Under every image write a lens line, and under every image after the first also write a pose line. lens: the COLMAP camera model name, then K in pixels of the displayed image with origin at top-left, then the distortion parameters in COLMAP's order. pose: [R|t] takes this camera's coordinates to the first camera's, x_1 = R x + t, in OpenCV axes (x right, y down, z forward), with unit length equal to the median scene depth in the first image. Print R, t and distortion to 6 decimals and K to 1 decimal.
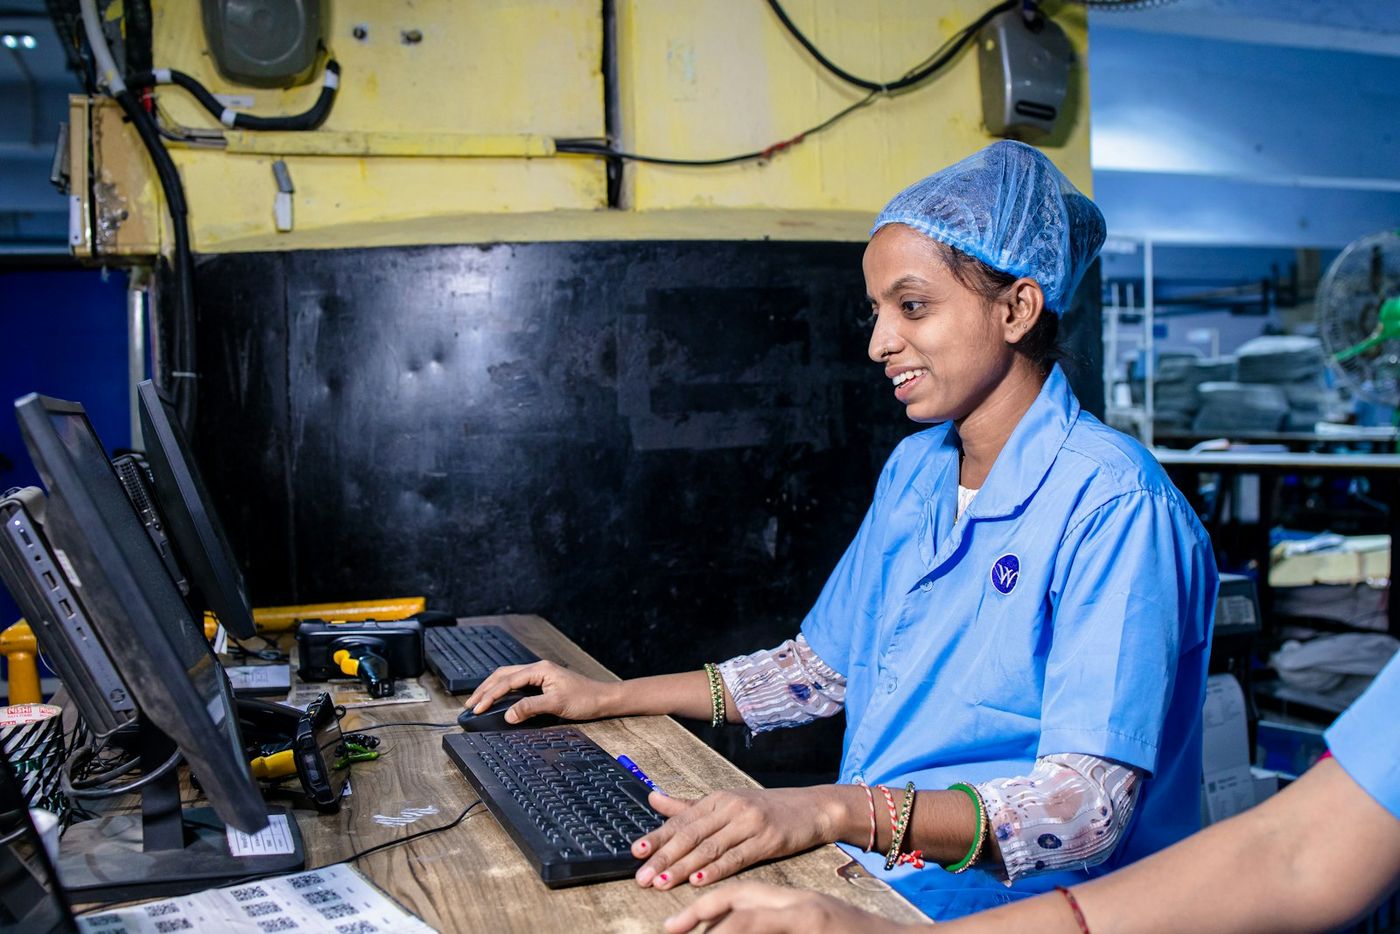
lens RADIAL K [[1401.7, 0, 700.0], [0, 1401.7, 467.0], [0, 0, 1]] dist [-0.087978, 0.031207]
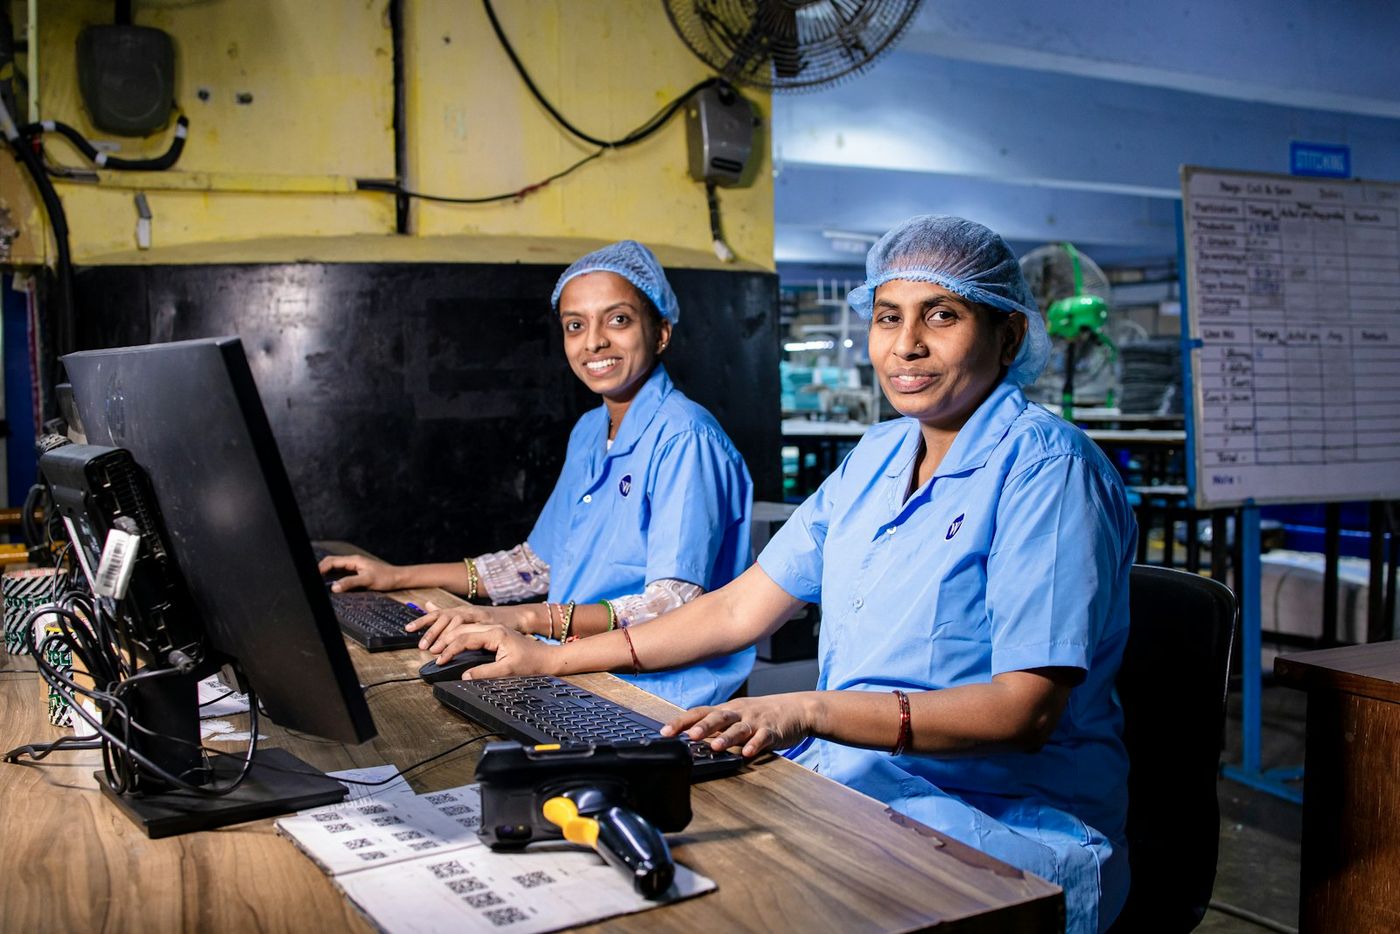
lens RADIAL K [[1401.7, 0, 700.0], [0, 1401.7, 467.0], [0, 0, 1]] dist [-0.087978, 0.031207]
pose [[0.988764, 0.002512, 0.149467, 0.020999], [-0.005005, 0.999854, 0.016309, 0.010324], [-0.149404, -0.016874, 0.988632, -0.355933]]
